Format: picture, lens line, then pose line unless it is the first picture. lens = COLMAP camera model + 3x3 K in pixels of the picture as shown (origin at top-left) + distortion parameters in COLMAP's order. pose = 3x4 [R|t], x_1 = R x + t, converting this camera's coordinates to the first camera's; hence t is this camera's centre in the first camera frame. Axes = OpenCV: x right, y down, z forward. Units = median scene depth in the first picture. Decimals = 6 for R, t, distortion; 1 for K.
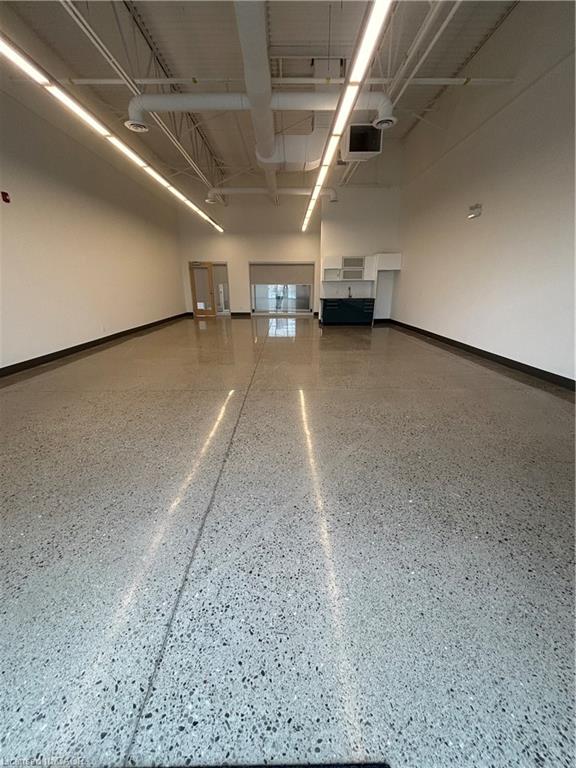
lens RADIAL K [[314.8, 0, 283.8], [0, 314.8, 383.0], [0, 0, 1]] dist [-0.001346, -0.000324]
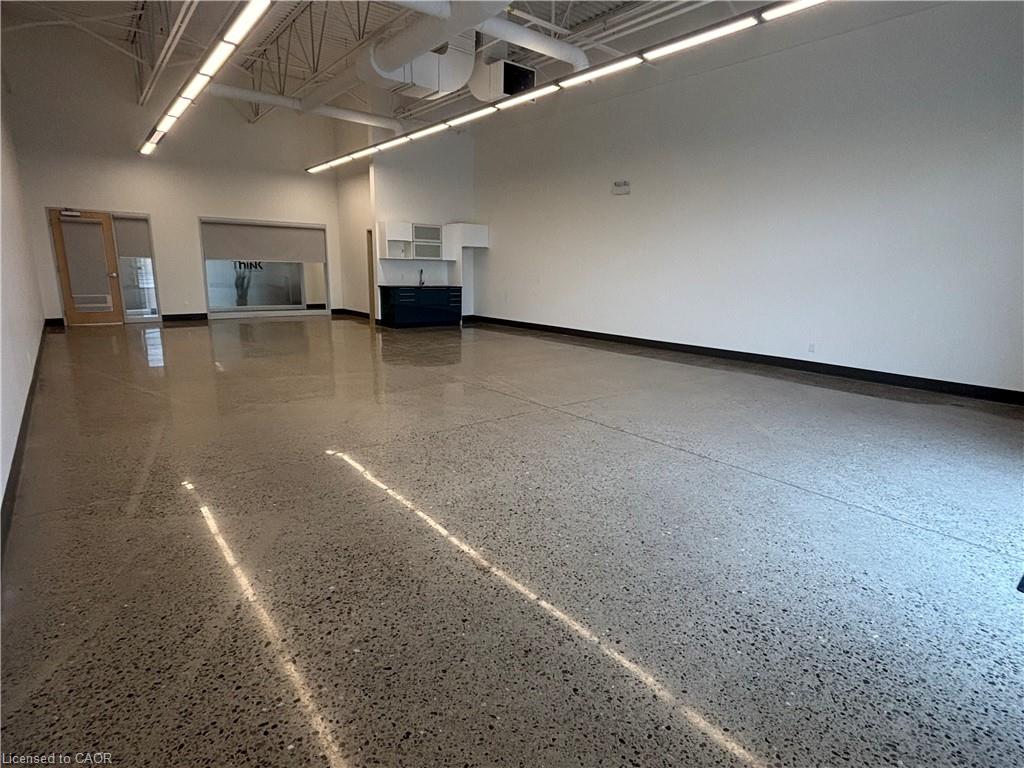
lens RADIAL K [[532.7, 0, 511.4], [0, 532.7, 404.3], [0, 0, 1]] dist [-0.005707, -0.001139]
pose [[0.776544, -0.136809, 0.615030, -0.383027], [0.166494, 0.986000, 0.009112, -0.005332], [-0.607667, 0.095323, 0.788451, 0.035410]]
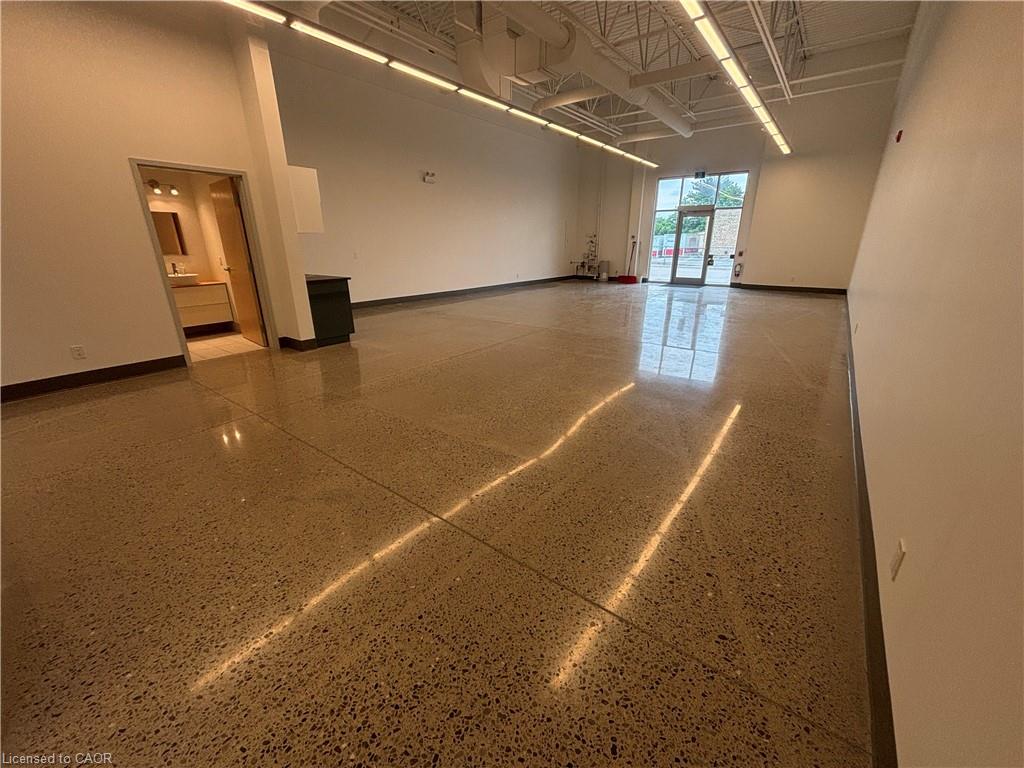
lens RADIAL K [[403.2, 0, 512.5], [0, 403.2, 385.5], [0, 0, 1]] dist [-0.000701, -0.000223]
pose [[-0.789724, -0.198186, 0.580568, -0.386942], [0.191385, 0.819551, 0.540100, -0.394376], [-0.582845, 0.537642, -0.609289, 1.270499]]
